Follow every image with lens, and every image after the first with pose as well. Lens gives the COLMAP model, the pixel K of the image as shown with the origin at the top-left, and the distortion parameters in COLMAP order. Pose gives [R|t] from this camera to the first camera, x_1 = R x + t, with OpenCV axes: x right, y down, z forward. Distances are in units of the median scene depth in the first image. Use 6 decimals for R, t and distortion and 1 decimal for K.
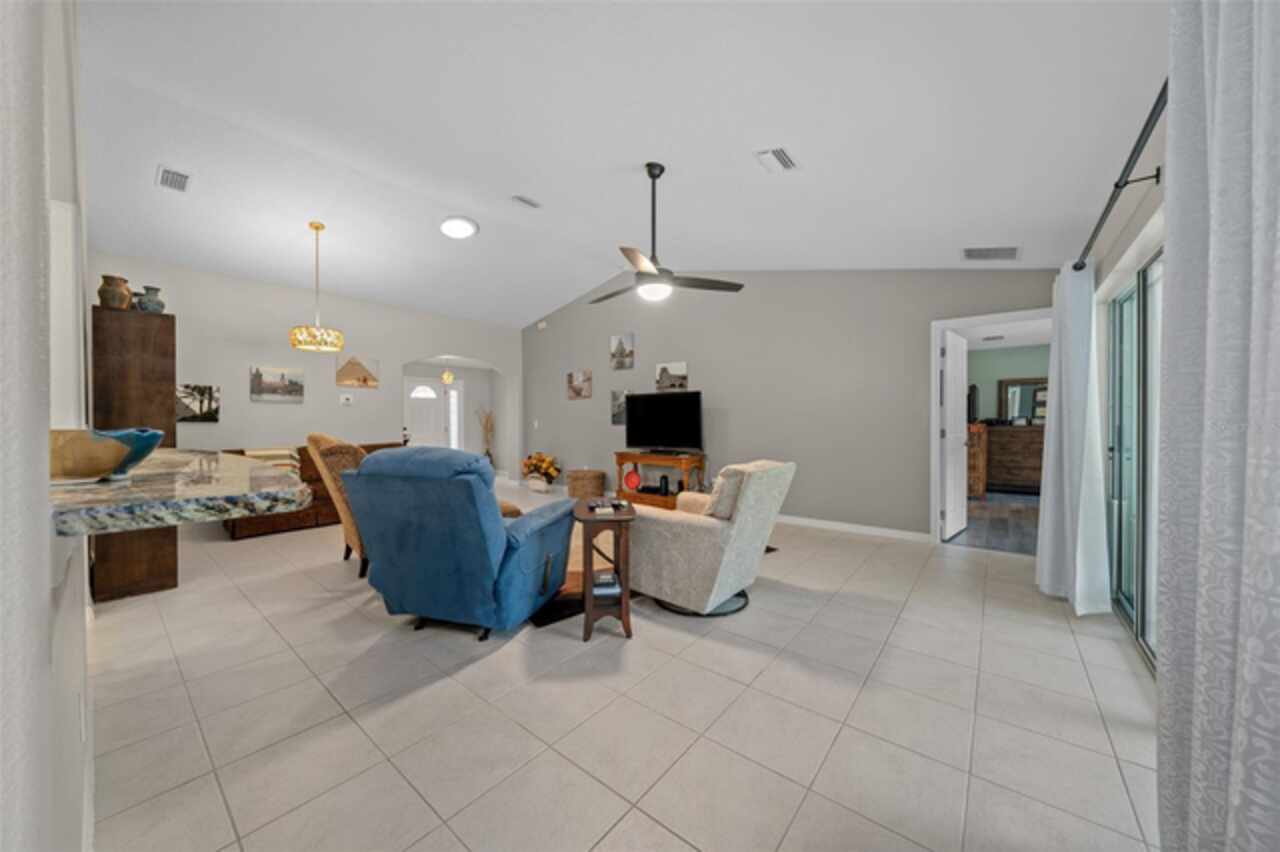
lens RADIAL K [[442.3, 0, 637.4], [0, 442.3, 423.5], [0, 0, 1]] dist [-0.001608, -0.000101]
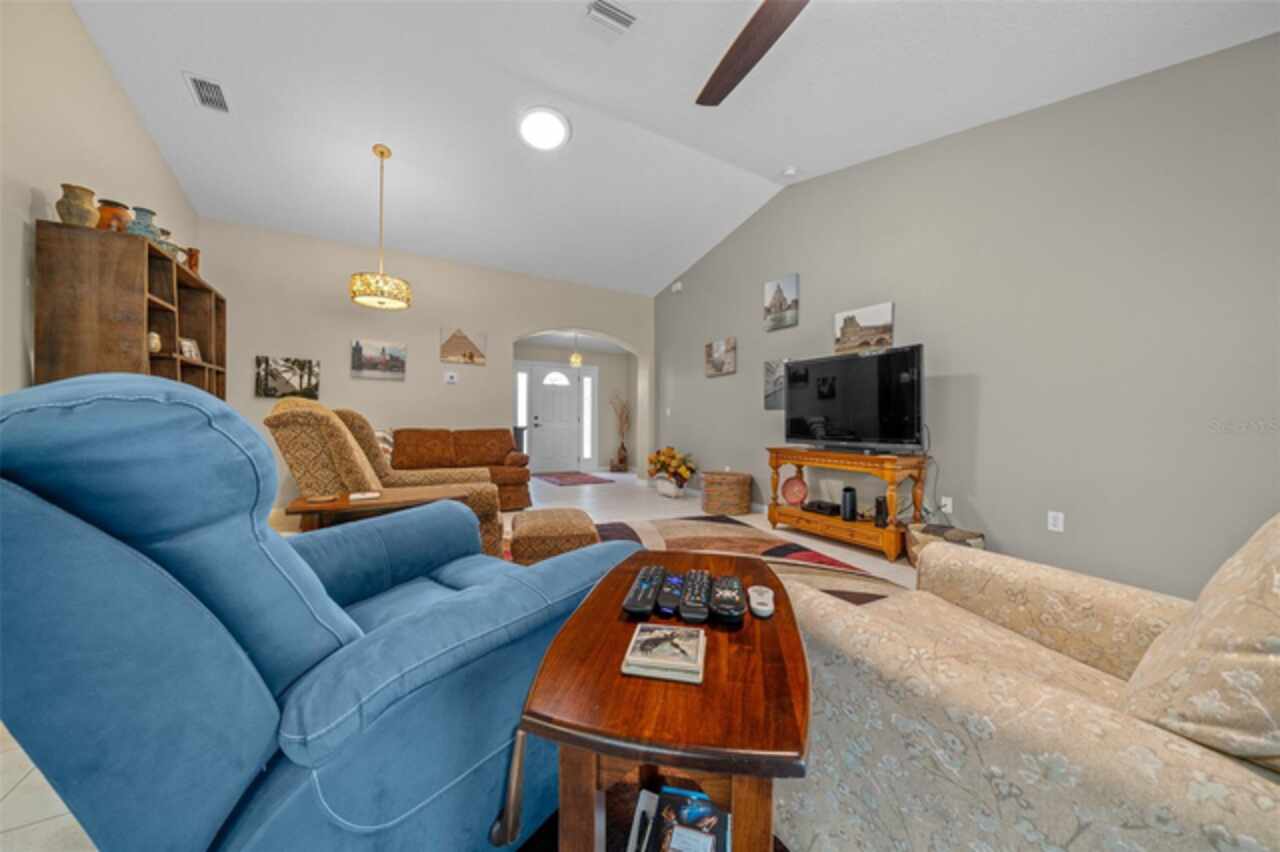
lens RADIAL K [[434.8, 0, 640.2], [0, 434.8, 423.8], [0, 0, 1]] dist [-0.000079, 0.000005]
pose [[0.937973, 0.013257, -0.346456, -0.003271], [-0.013951, 0.999903, 0.000493, 0.031034], [0.346429, 0.004371, 0.938066, 0.312742]]
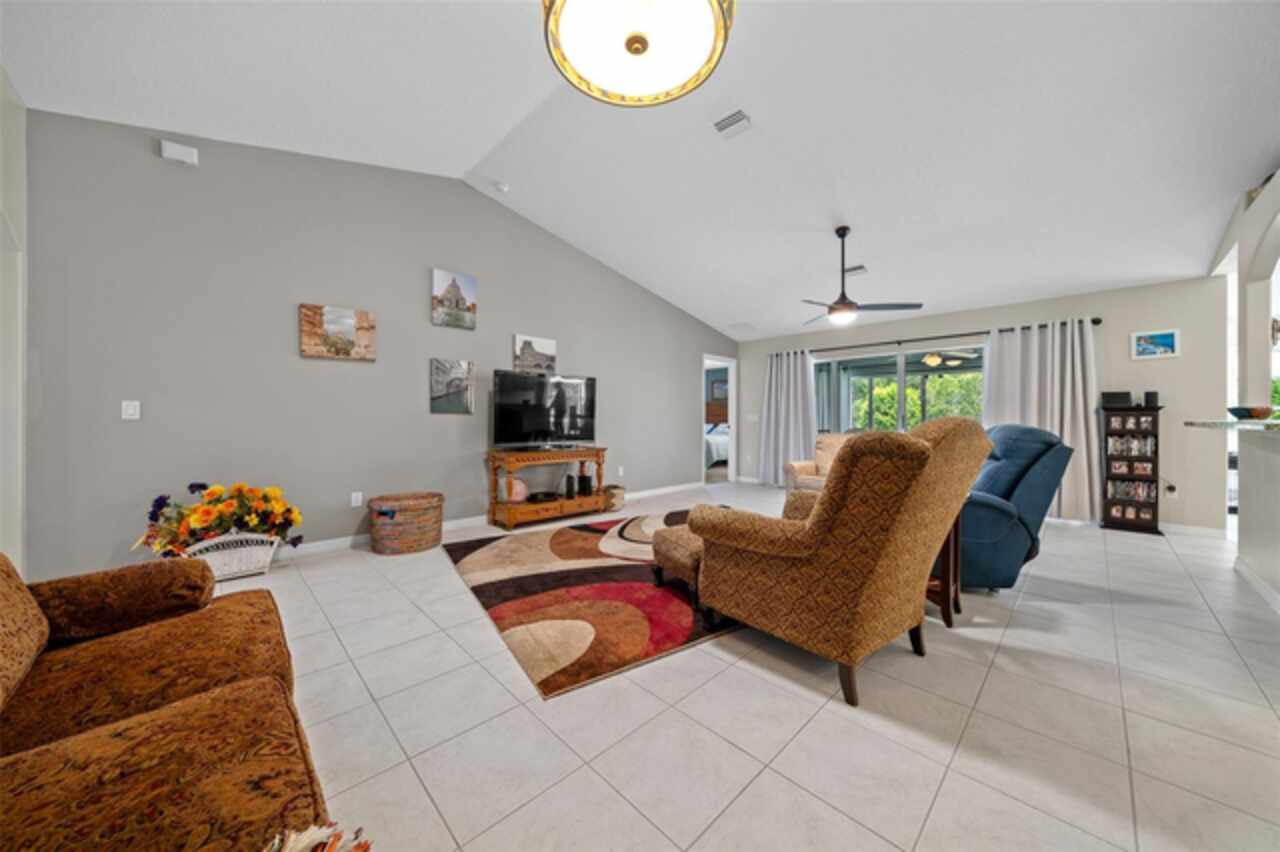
lens RADIAL K [[442.3, 0, 637.4], [0, 442.3, 423.5], [0, 0, 1]] dist [-0.001608, -0.000101]
pose [[0.125459, -0.001671, 0.992097, -0.697079], [0.007133, 0.999974, 0.000782, 0.020201], [-0.992073, 0.006979, 0.125468, 0.716193]]
